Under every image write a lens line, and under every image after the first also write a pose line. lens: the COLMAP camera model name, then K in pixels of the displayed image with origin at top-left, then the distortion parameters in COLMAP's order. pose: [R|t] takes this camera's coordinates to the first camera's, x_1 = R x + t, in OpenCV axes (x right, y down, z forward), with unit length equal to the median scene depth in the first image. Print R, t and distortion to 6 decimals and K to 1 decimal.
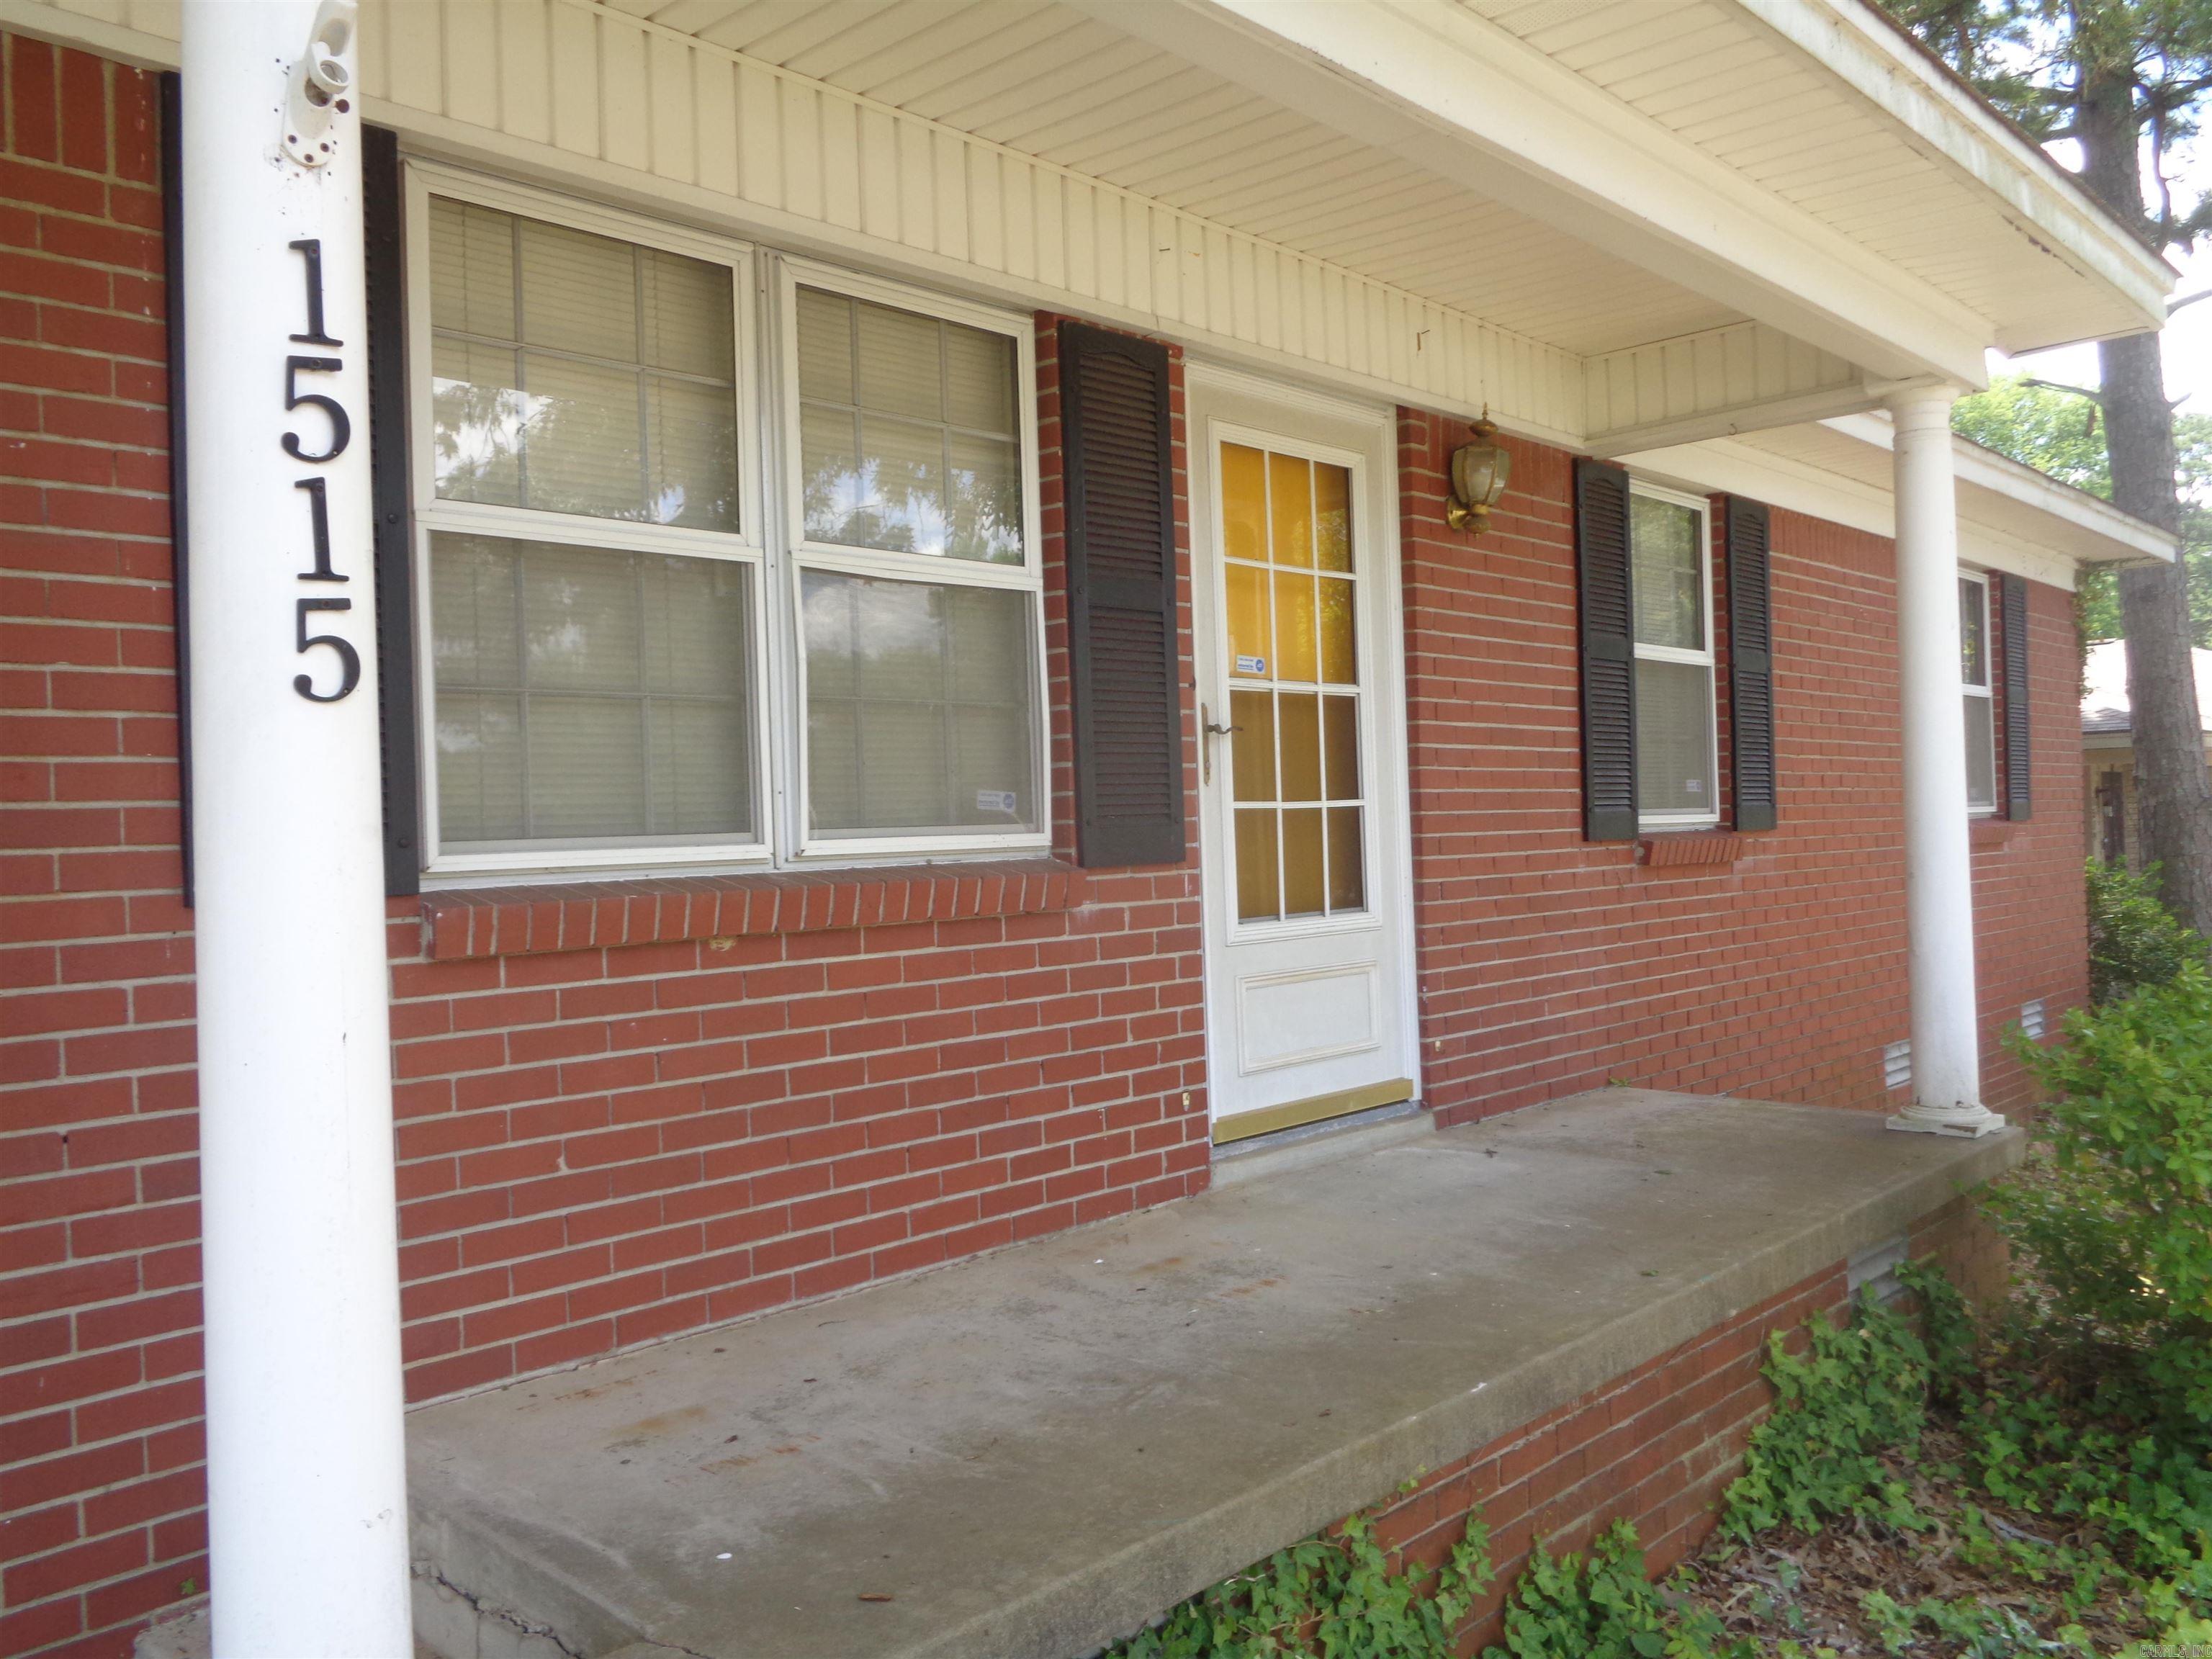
lens RADIAL K [[1734.8, 0, 1109.3], [0, 1734.8, 825.8], [0, 0, 1]] dist [-0.011831, 0.002760]
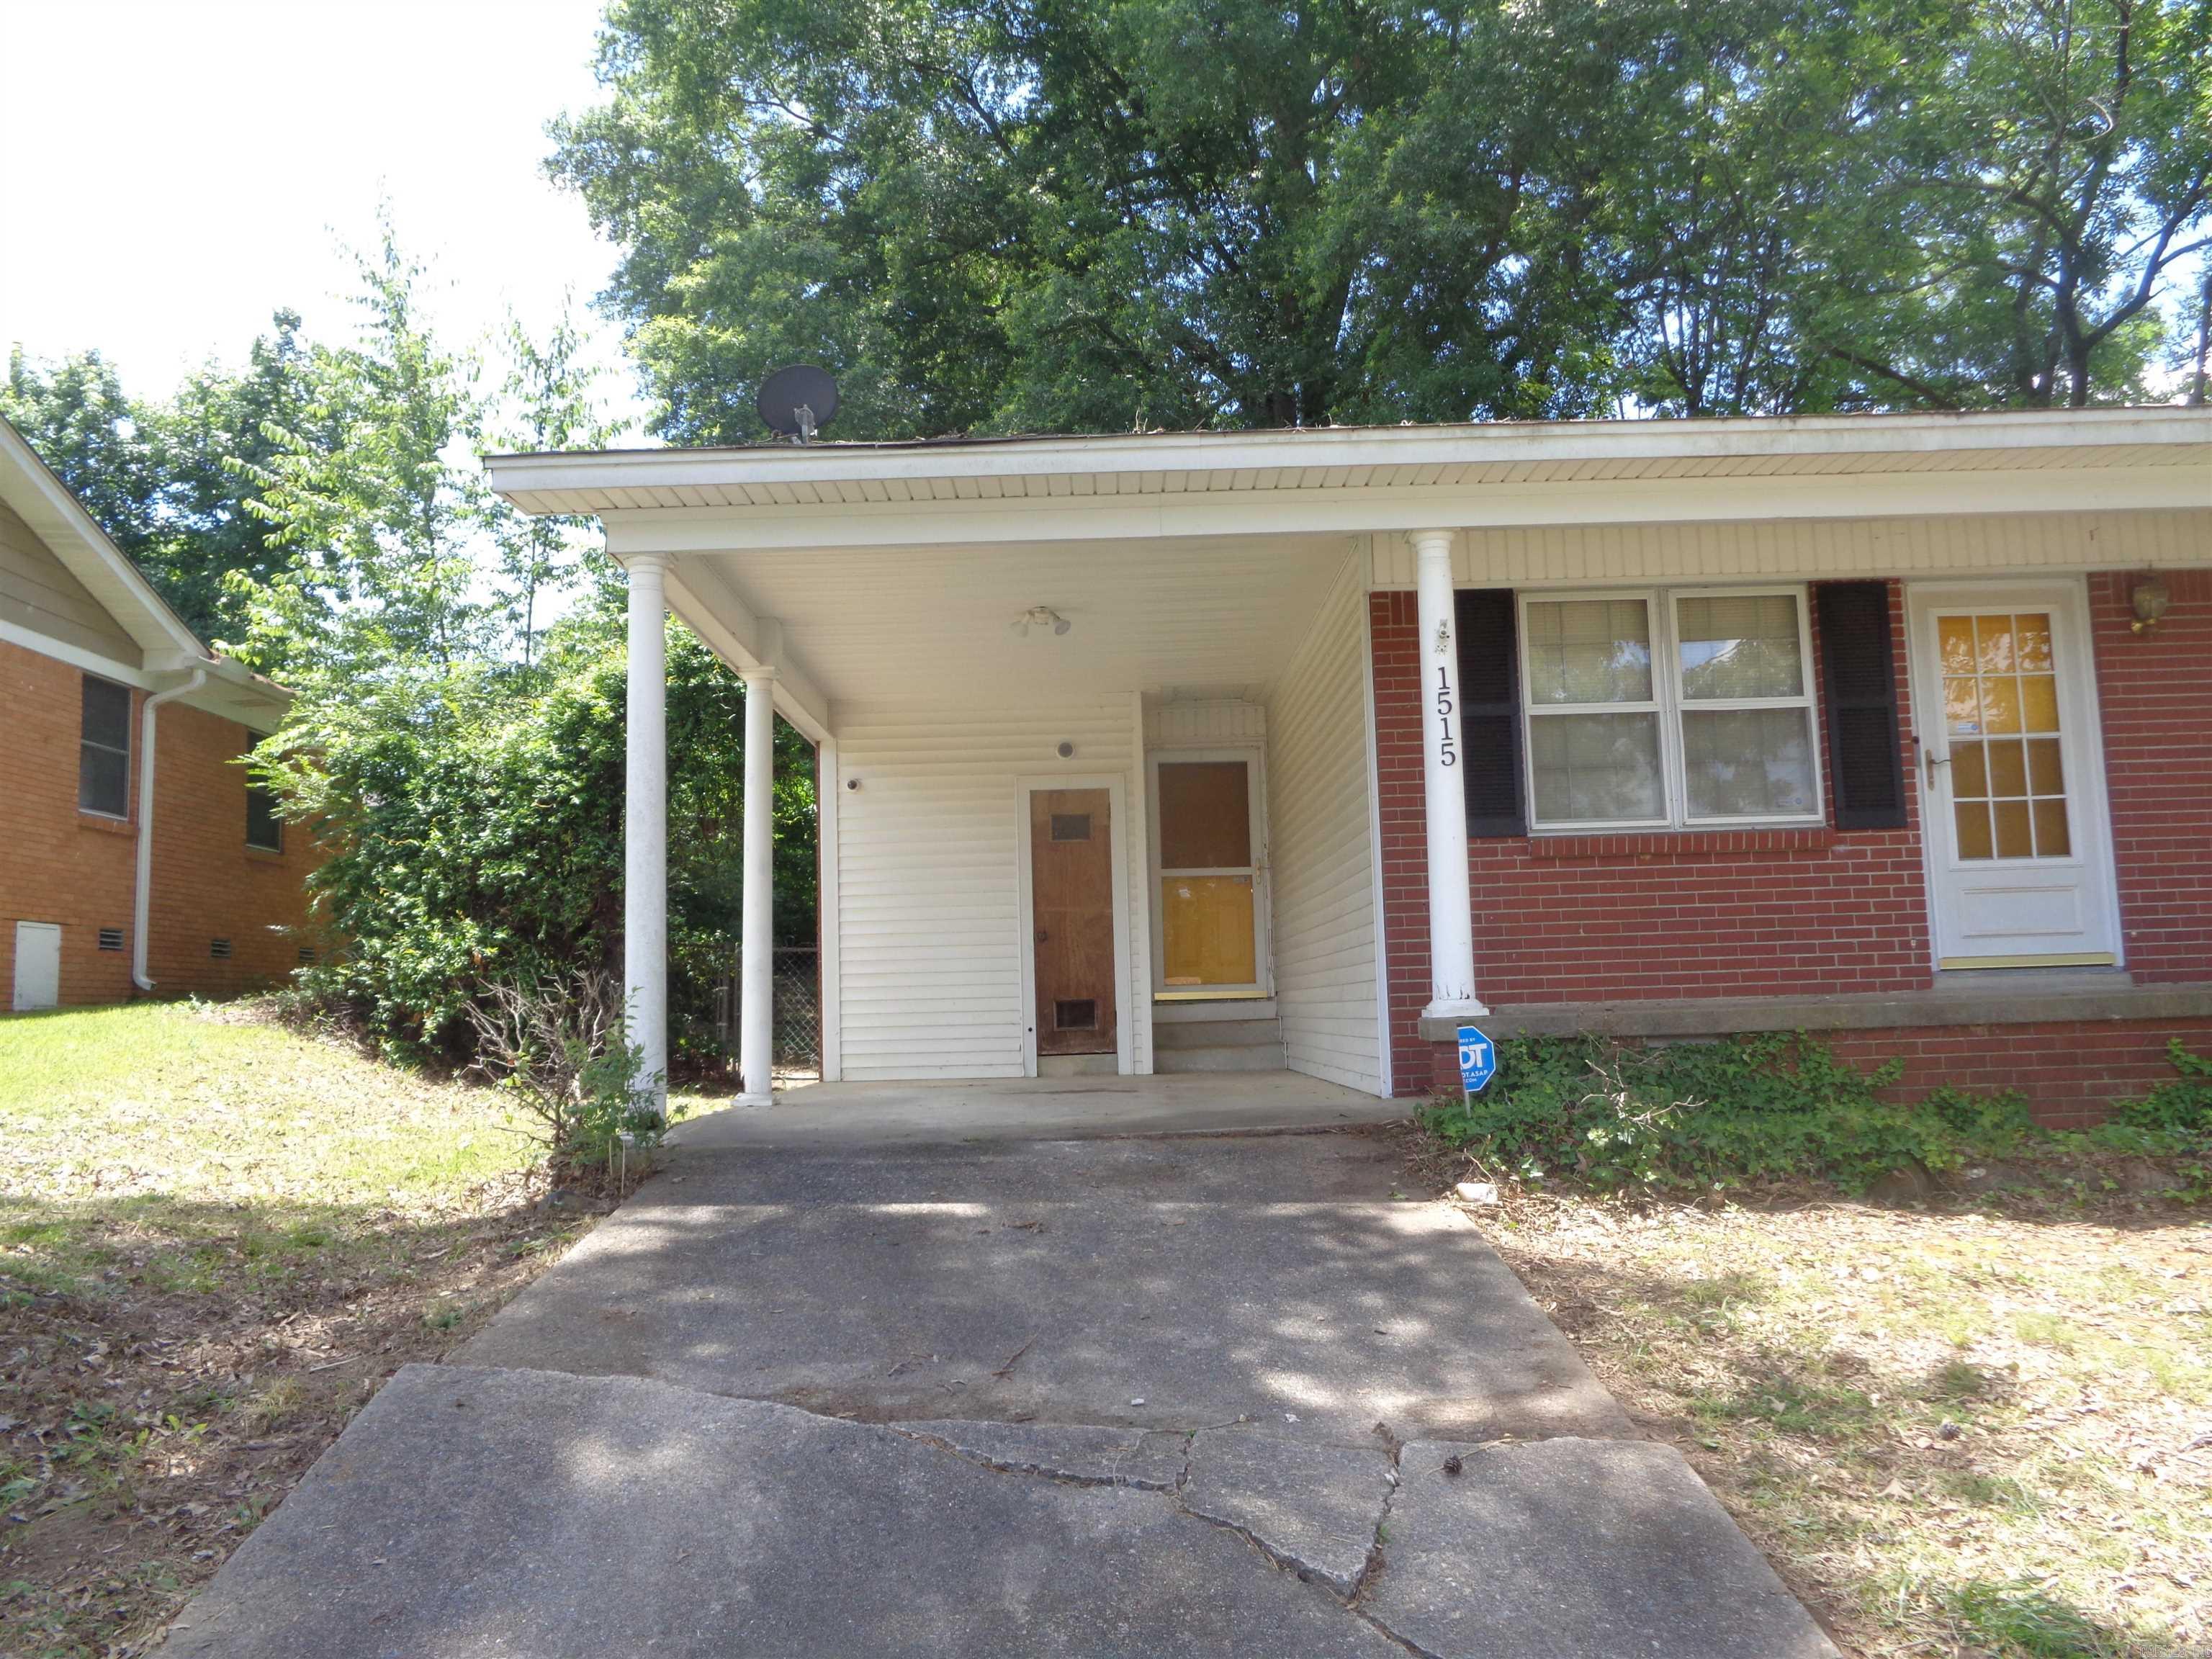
lens RADIAL K [[1734.8, 0, 1104.0], [0, 1734.8, 828.6], [0, 0, 1]] dist [-0.011831, 0.002760]
pose [[0.688516, -0.063987, -0.722392, 0.858747], [0.010051, 0.996846, -0.078718, 0.172330], [0.725151, 0.046938, 0.686988, -1.084330]]
